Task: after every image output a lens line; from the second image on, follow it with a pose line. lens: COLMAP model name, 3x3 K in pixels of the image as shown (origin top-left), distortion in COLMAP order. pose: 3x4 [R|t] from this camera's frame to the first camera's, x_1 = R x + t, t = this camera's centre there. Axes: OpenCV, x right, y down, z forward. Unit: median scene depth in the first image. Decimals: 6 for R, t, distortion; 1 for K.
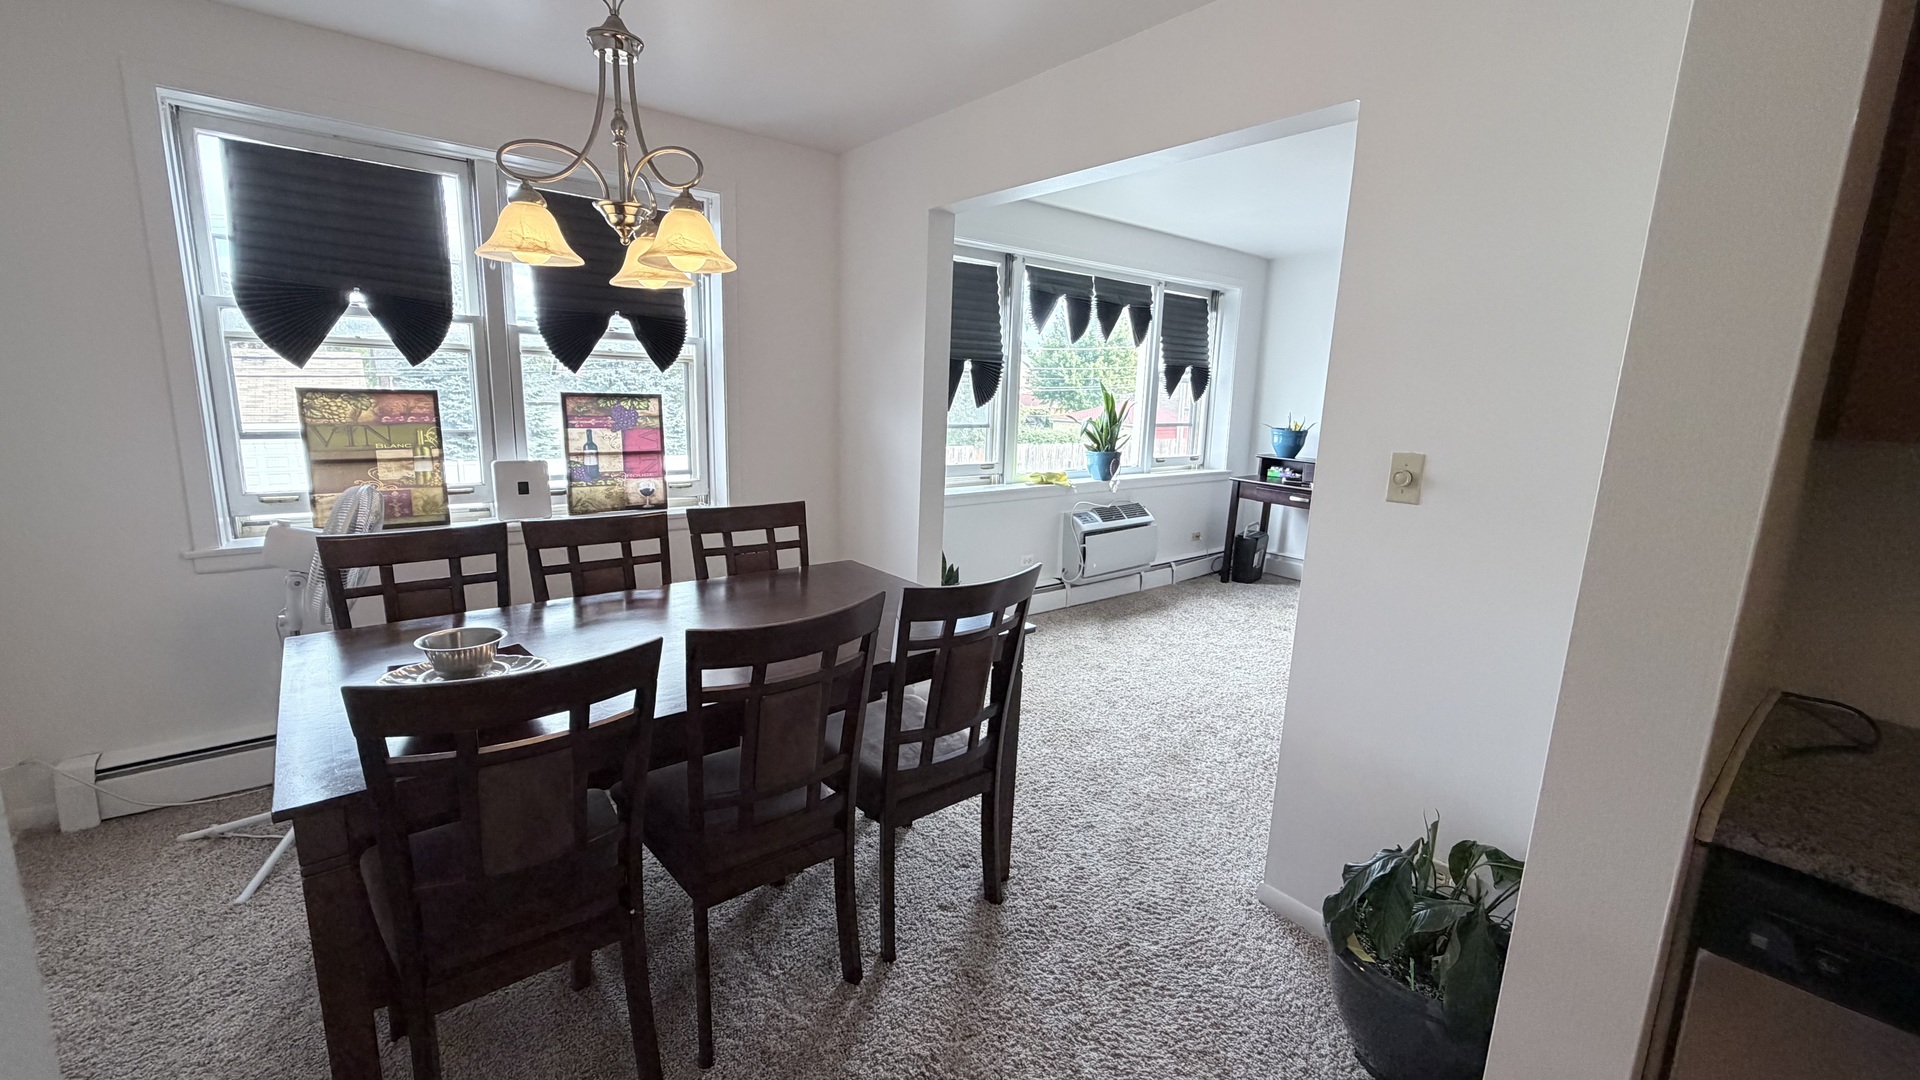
lens RADIAL K [[760.4, 0, 956.5], [0, 760.4, 535.4], [0, 0, 1]] dist [-0.001007, -0.000062]
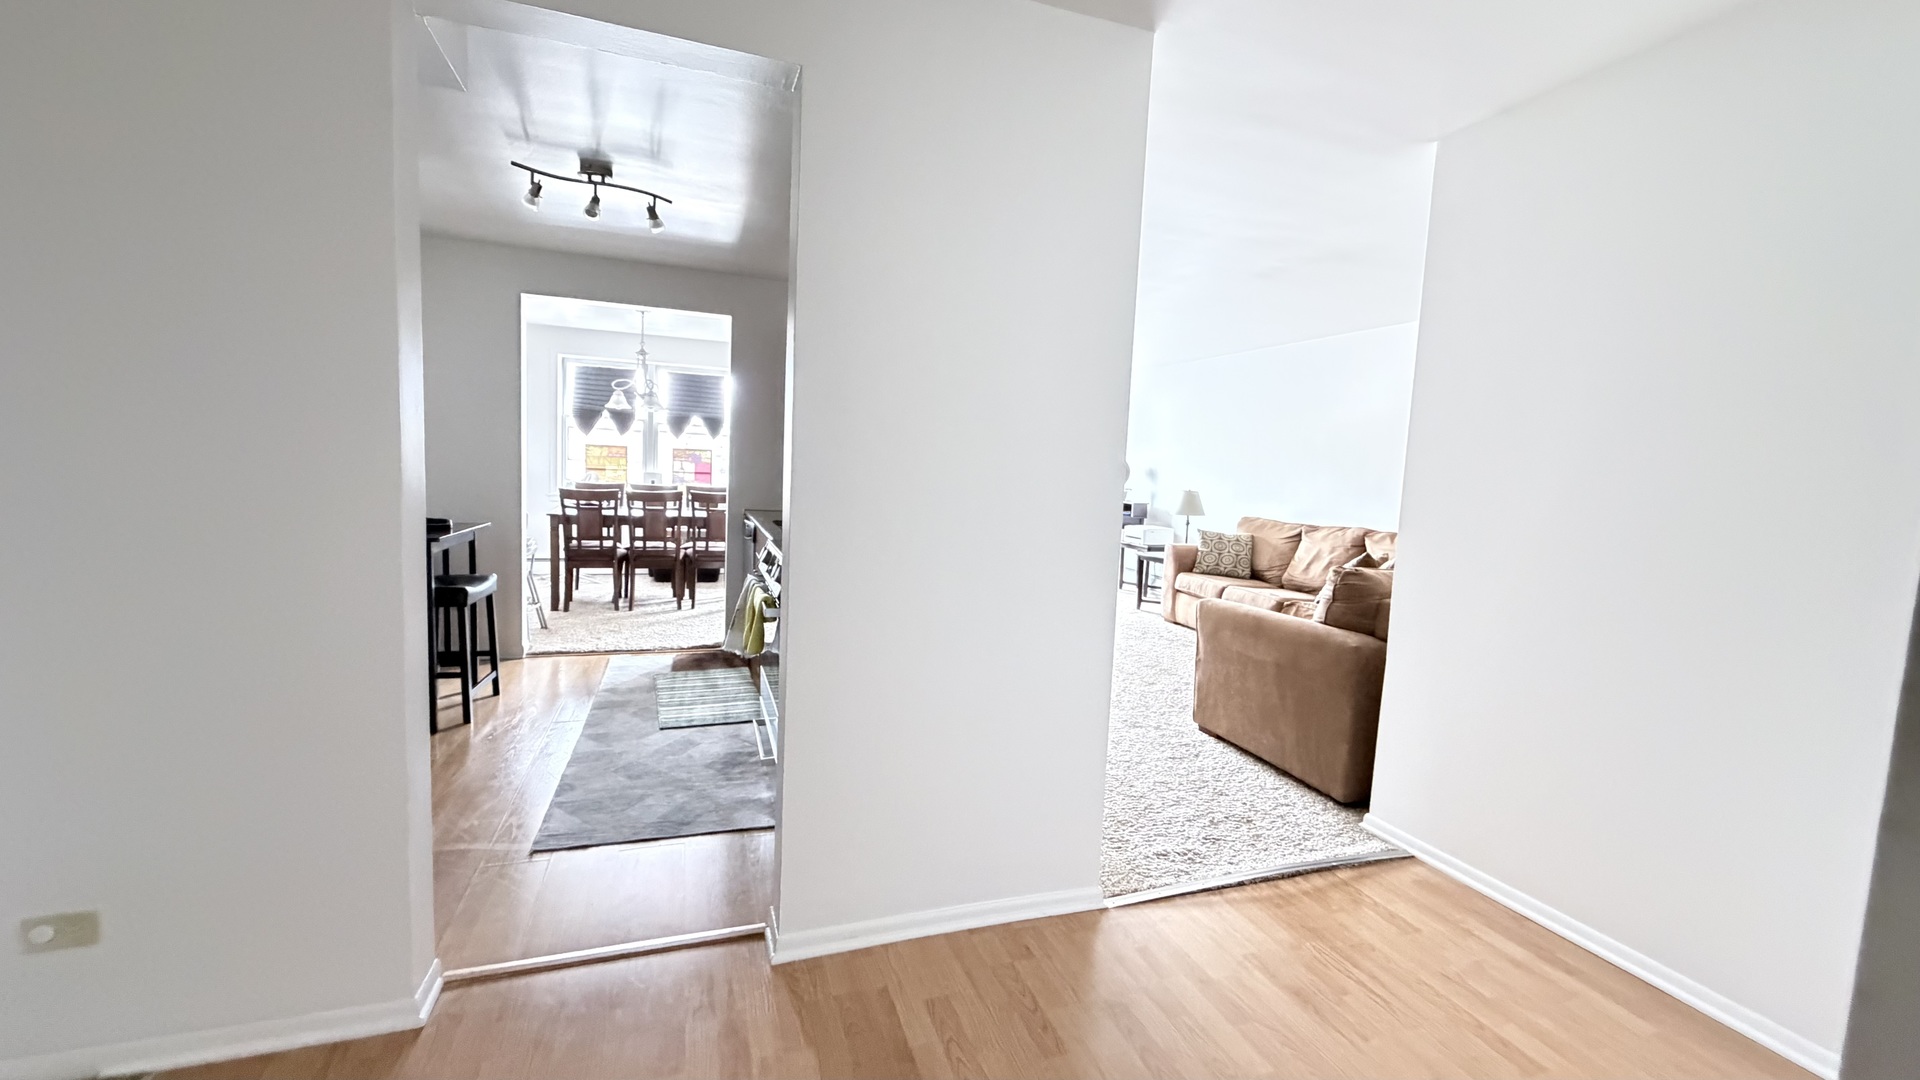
lens RADIAL K [[760.4, 0, 958.9], [0, 760.4, 543.2], [0, 0, 1]] dist [-0.001007, -0.000062]
pose [[0.944404, 0.044228, -0.325798, 1.355102], [-0.077602, 0.992899, -0.090159, 0.315099], [0.319497, 0.110429, 0.941131, -1.163615]]
